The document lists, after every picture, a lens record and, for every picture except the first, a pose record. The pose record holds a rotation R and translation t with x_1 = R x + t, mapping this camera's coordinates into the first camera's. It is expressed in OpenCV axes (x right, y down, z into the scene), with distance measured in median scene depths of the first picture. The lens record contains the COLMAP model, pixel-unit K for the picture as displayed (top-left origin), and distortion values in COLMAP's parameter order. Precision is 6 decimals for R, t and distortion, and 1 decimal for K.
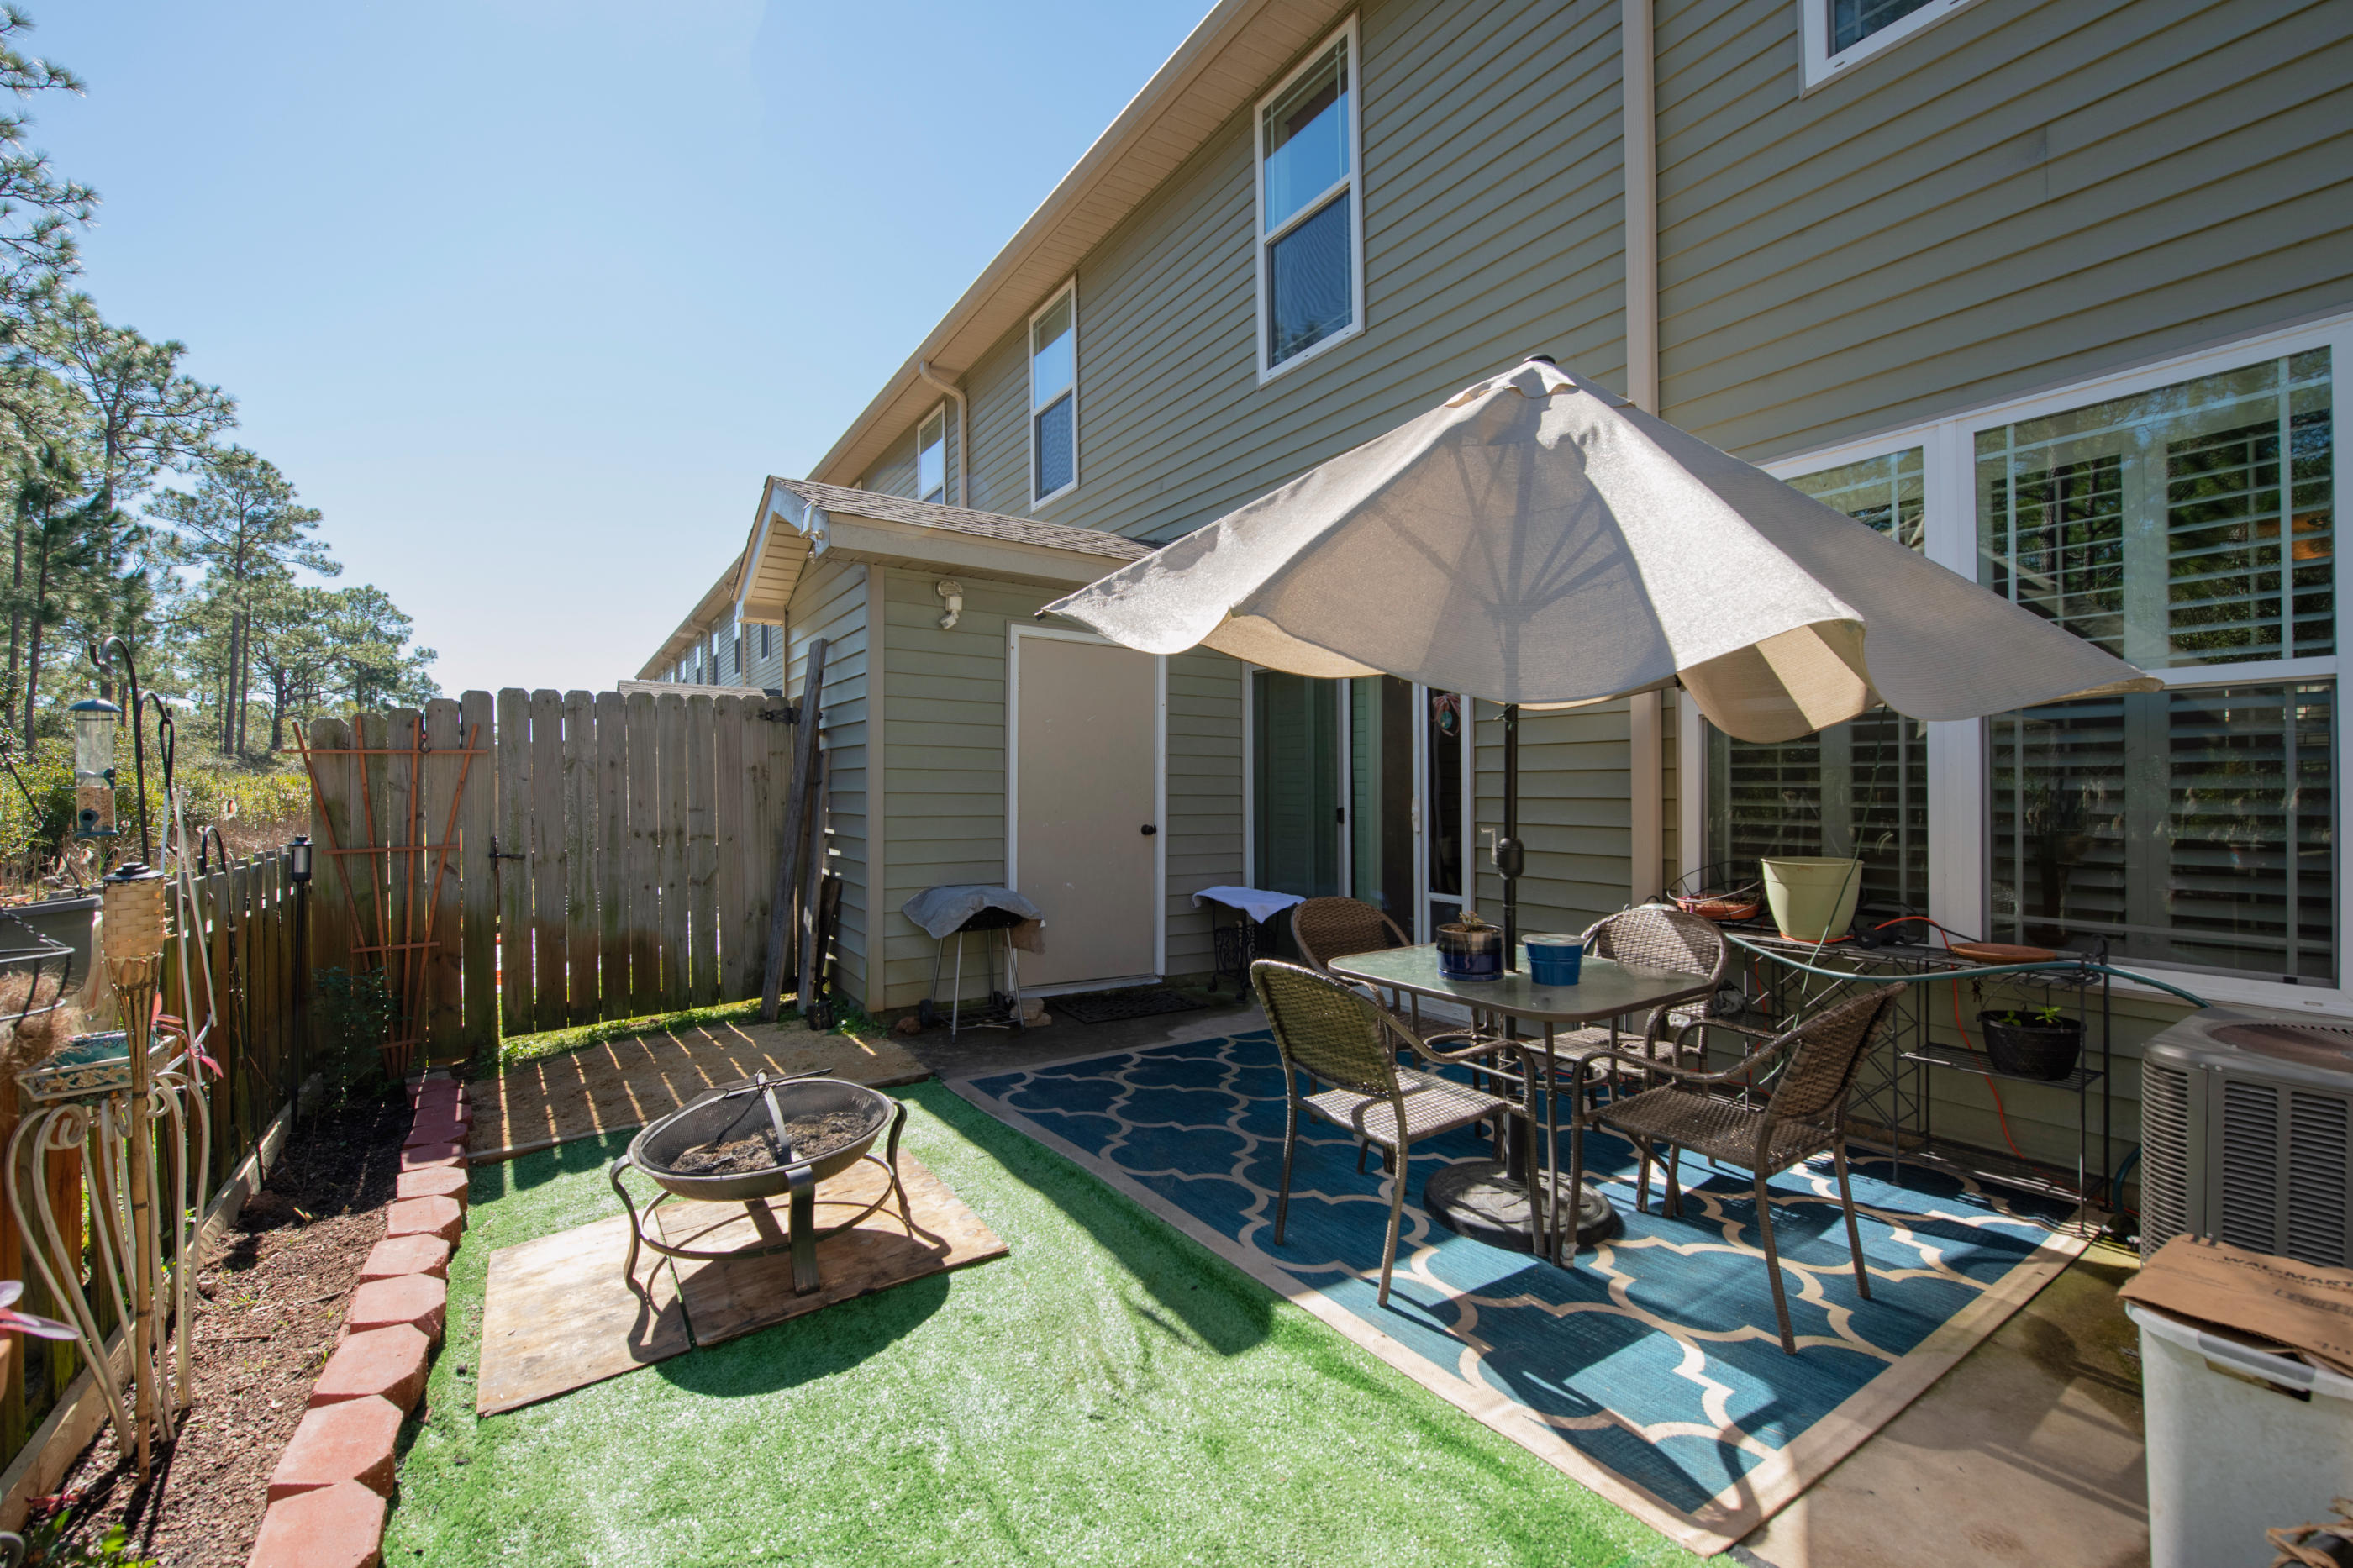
lens RADIAL K [[964.8, 0, 1183.2], [0, 964.8, 775.7], [0, 0, 1]] dist [0.000380, -0.000107]
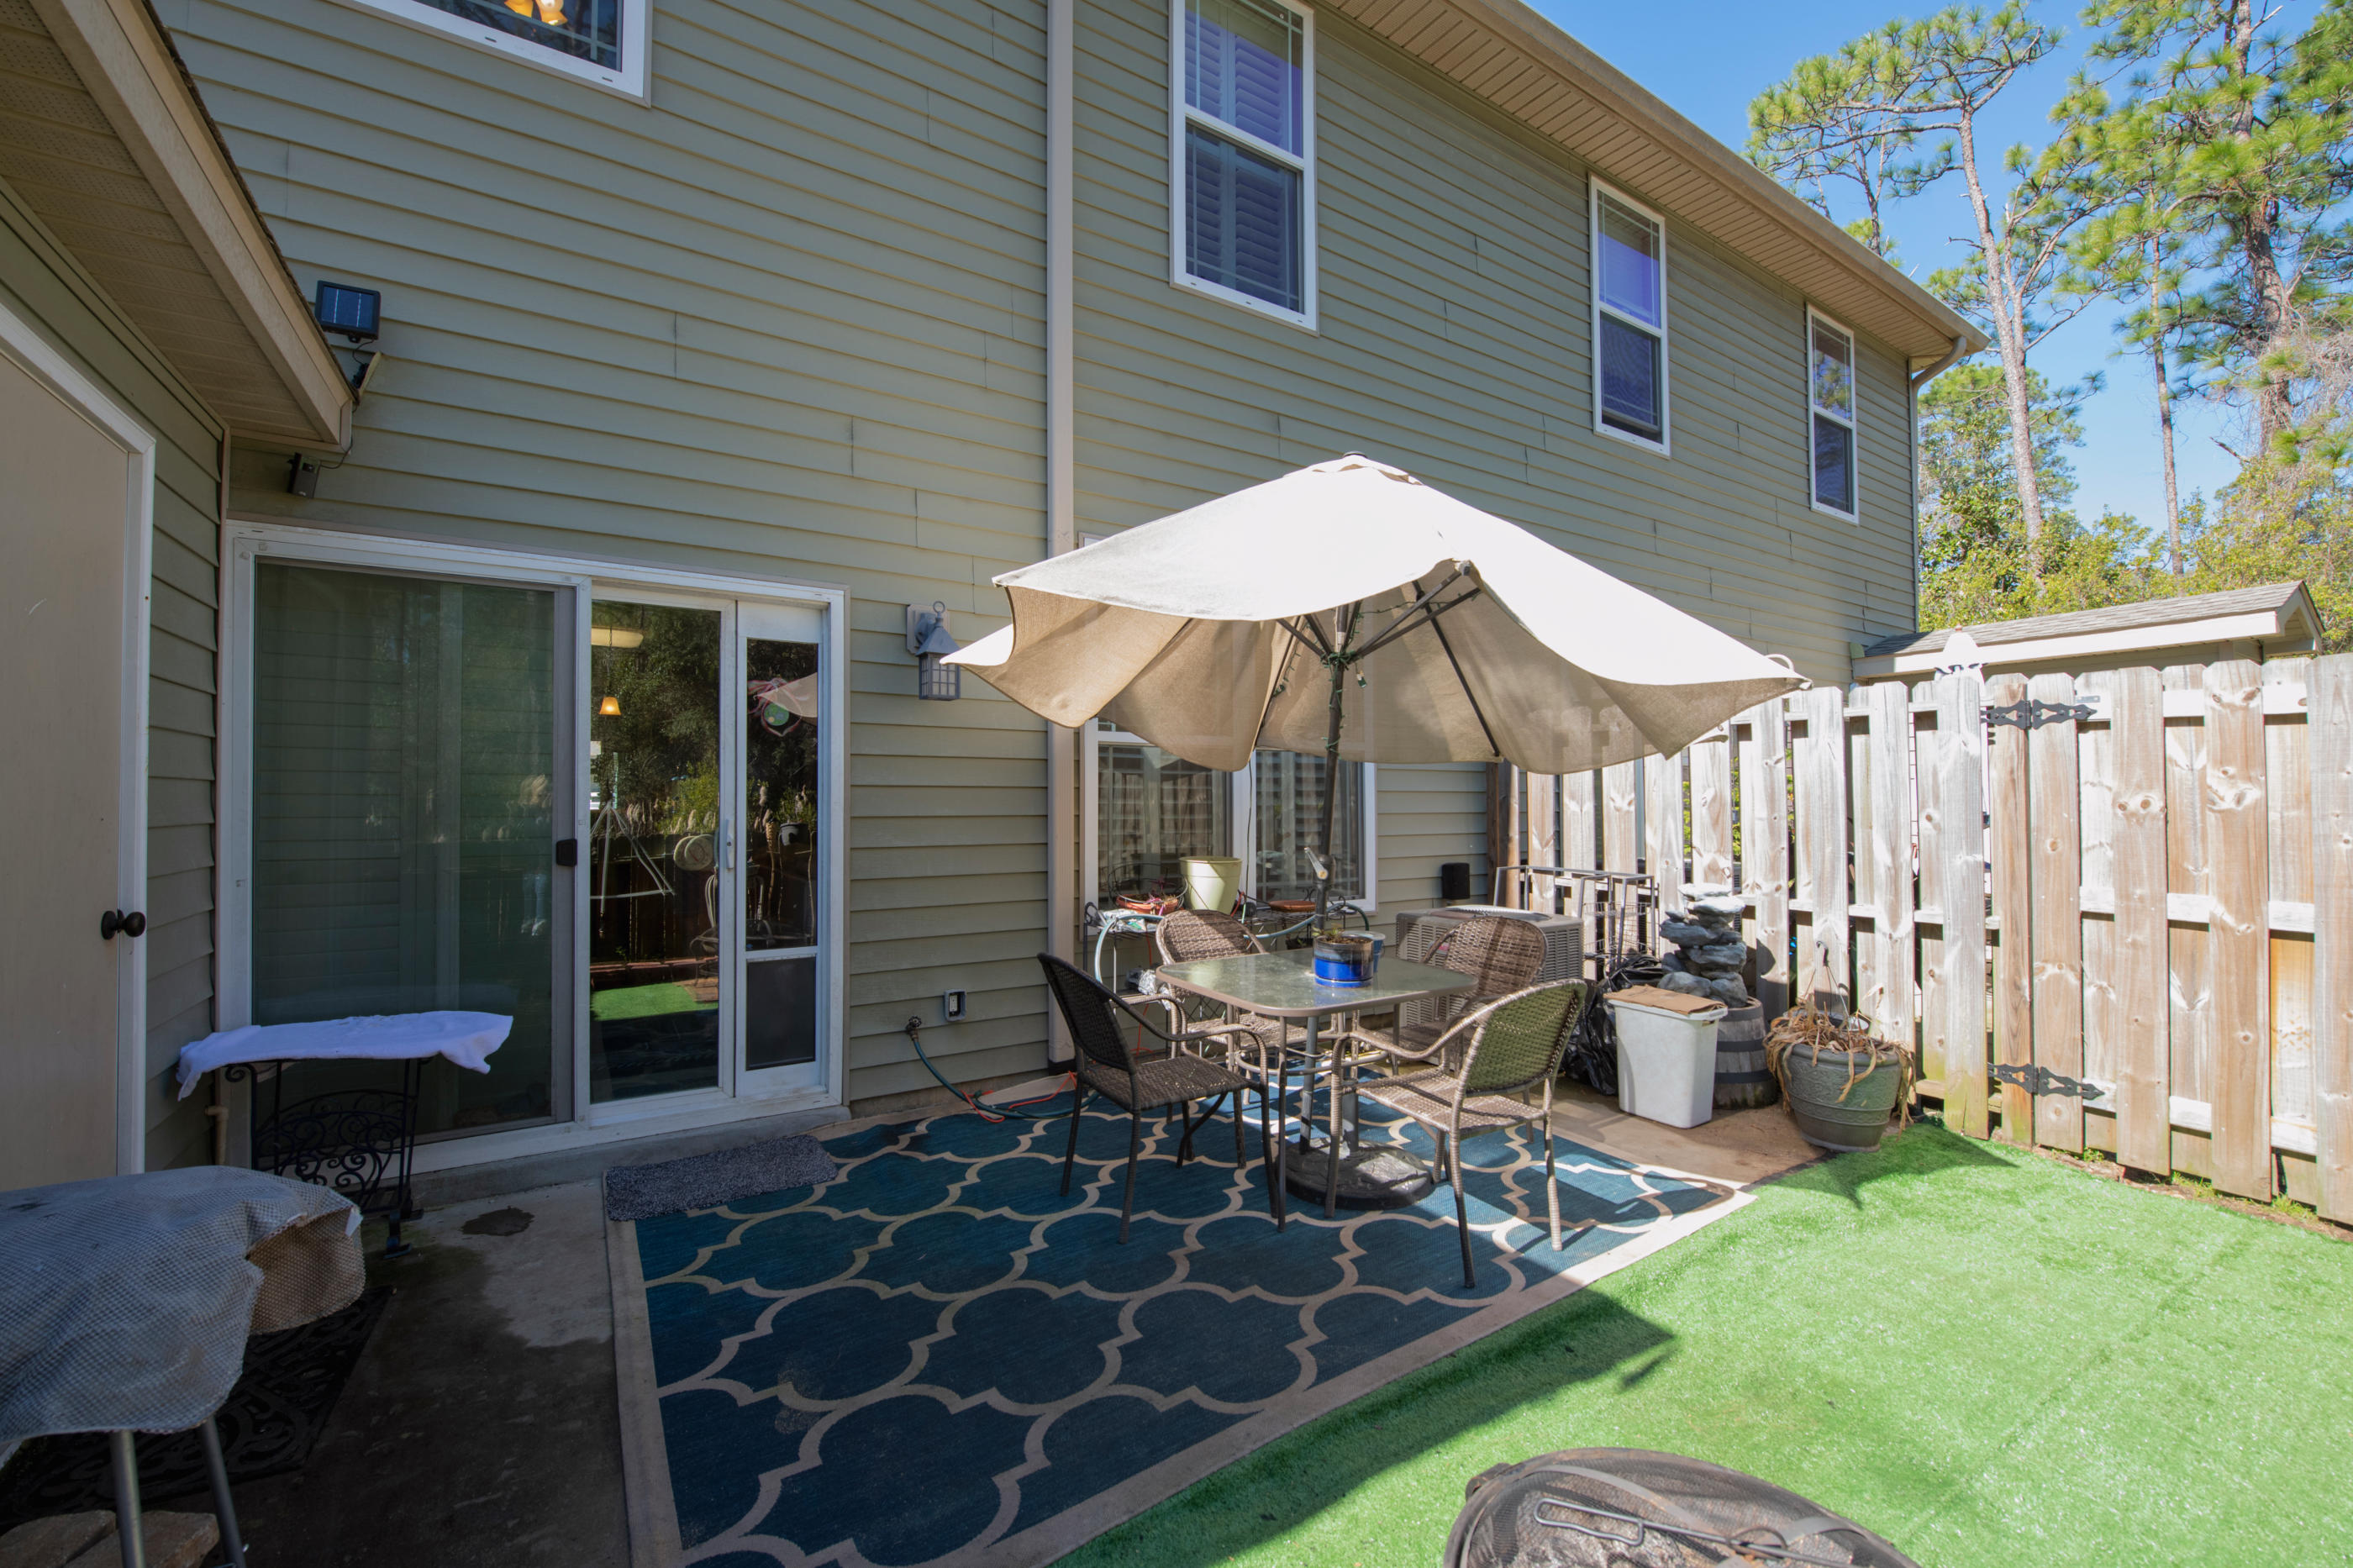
lens RADIAL K [[952.3, 0, 1203.6], [0, 952.3, 781.5], [0, 0, 1]] dist [0.001103, -0.008911]
pose [[0.005613, 0.020283, 0.999779, -0.918913], [-0.023479, 0.999521, -0.020146, 0.001345], [-0.999709, -0.023361, 0.006087, 1.343118]]
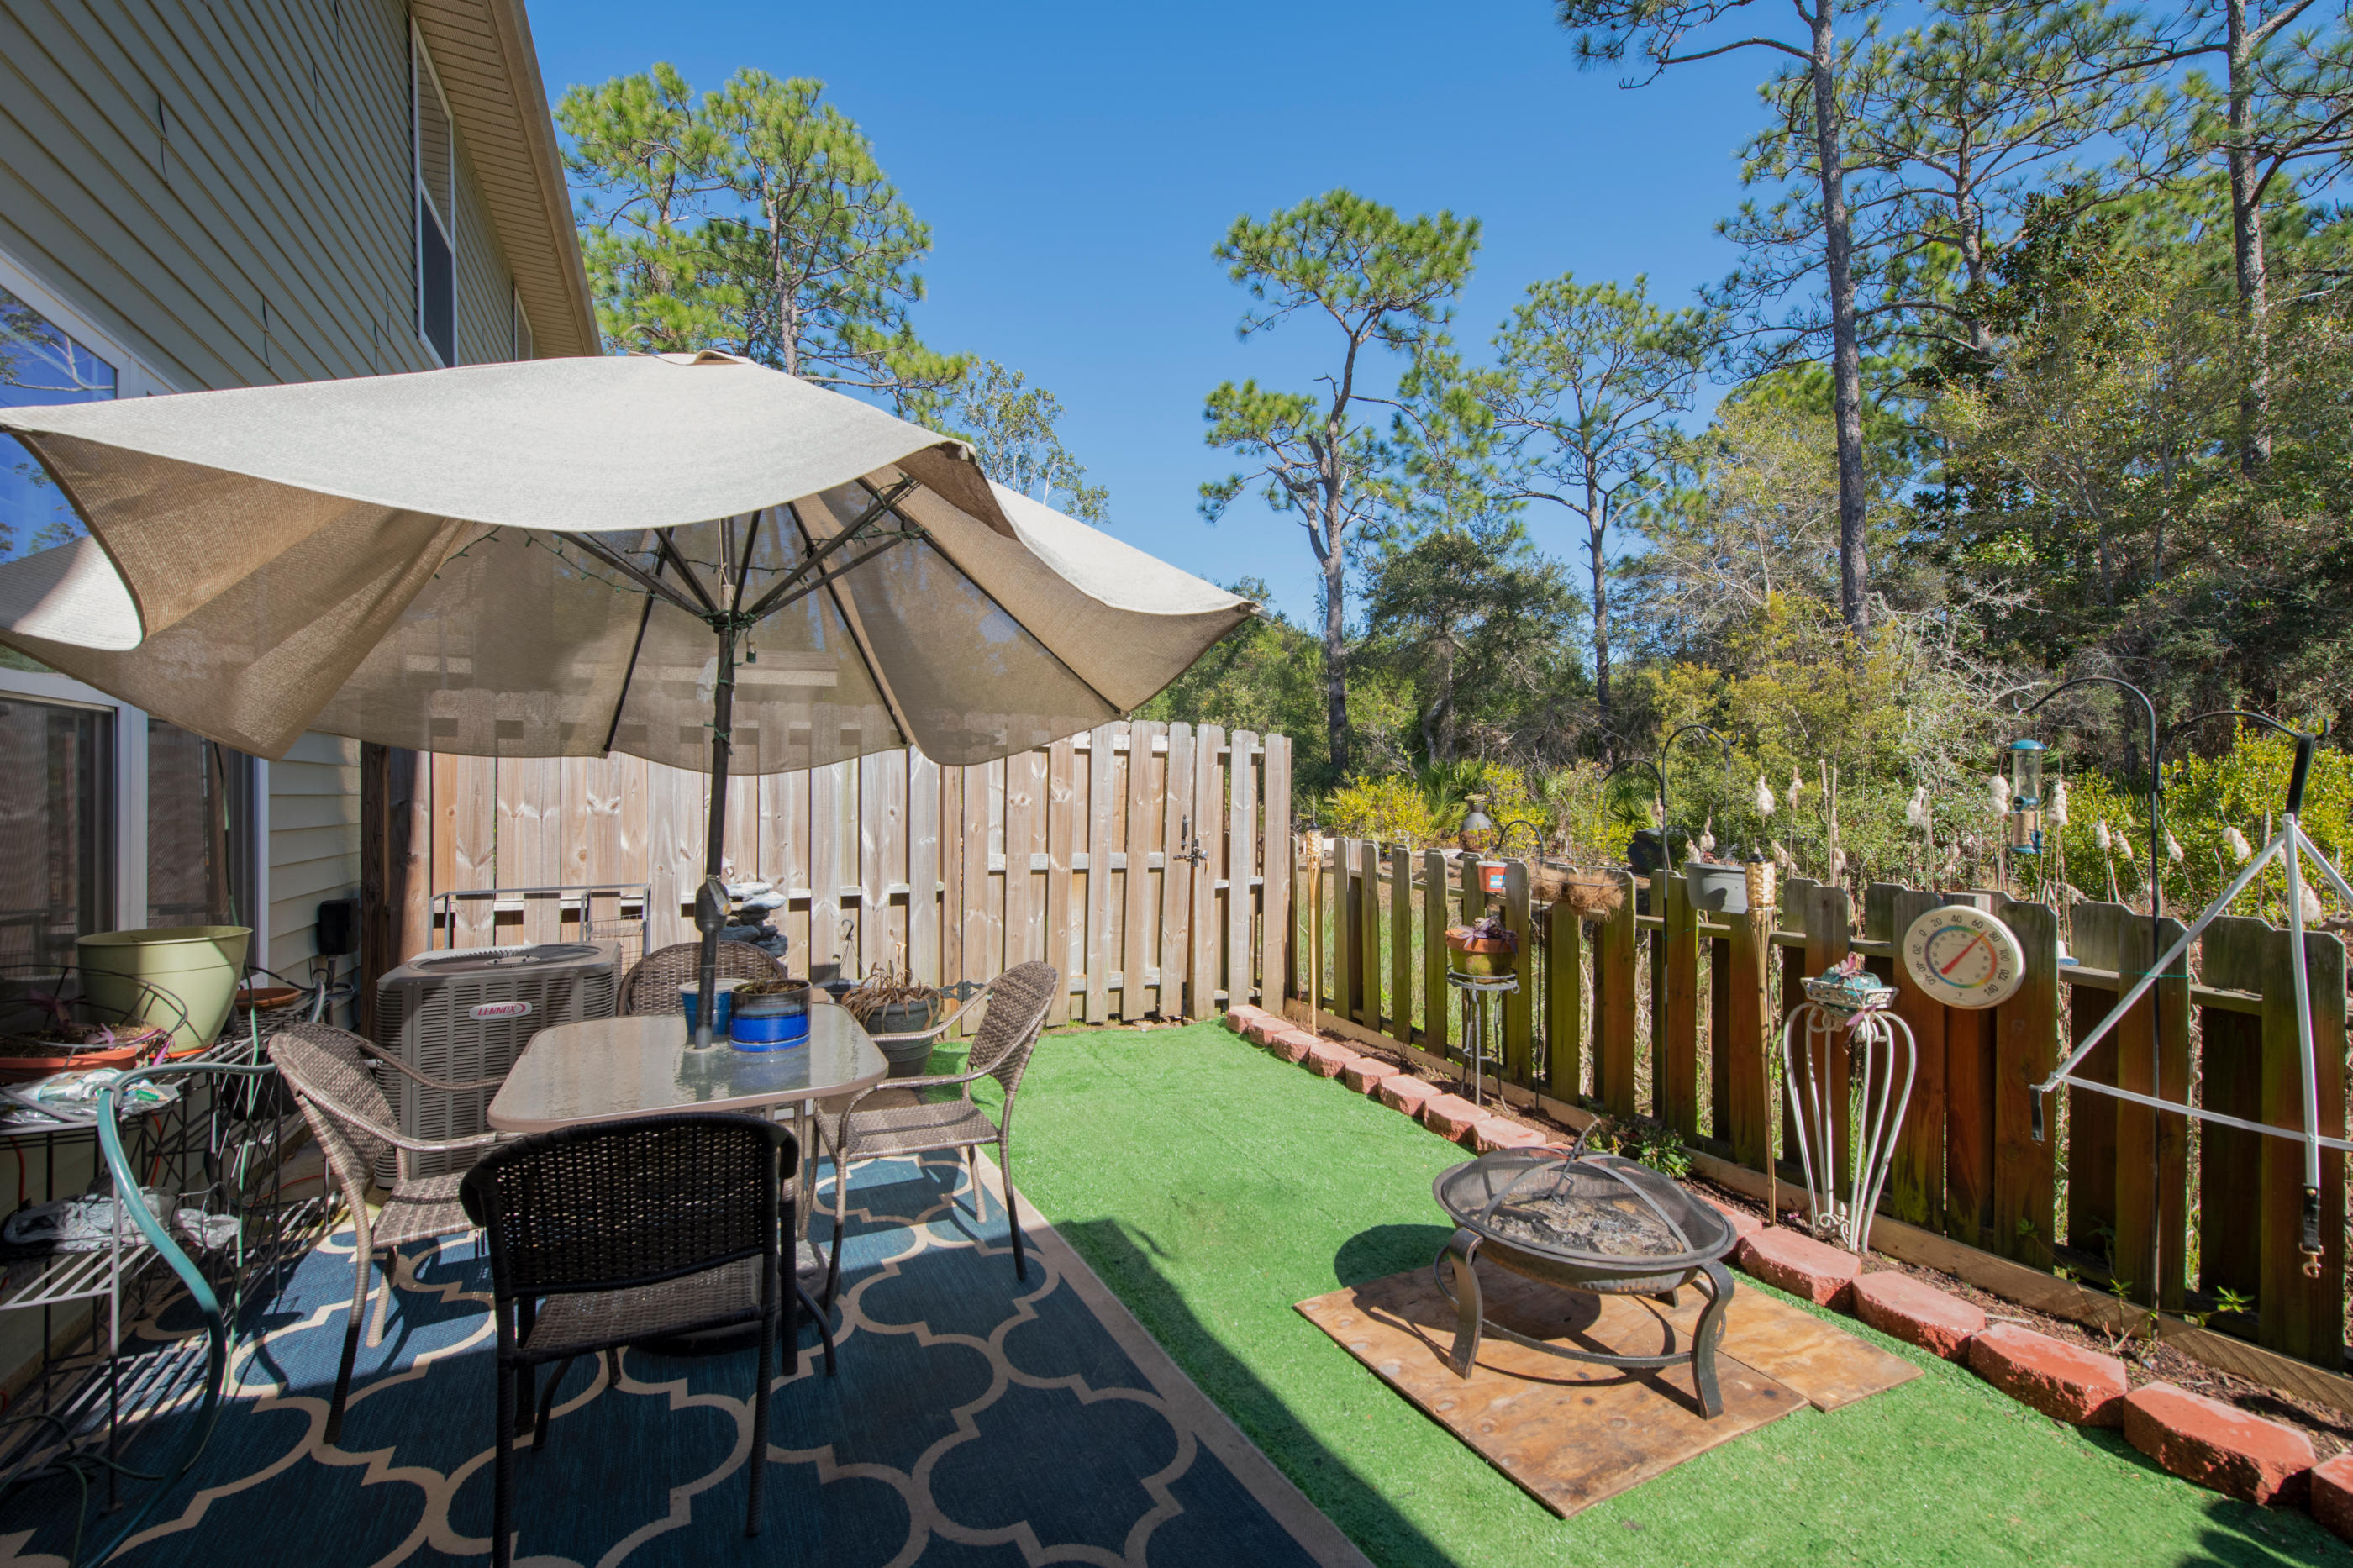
lens RADIAL K [[929.3, 0, 1182.9], [0, 929.3, 784.9], [0, 0, 1]] dist [0.002729, -0.004099]
pose [[-0.993510, 0.006072, 0.113585, -0.189423], [0.002179, 0.999407, -0.034366, 0.007501], [-0.113727, -0.033895, -0.992934, 2.063503]]
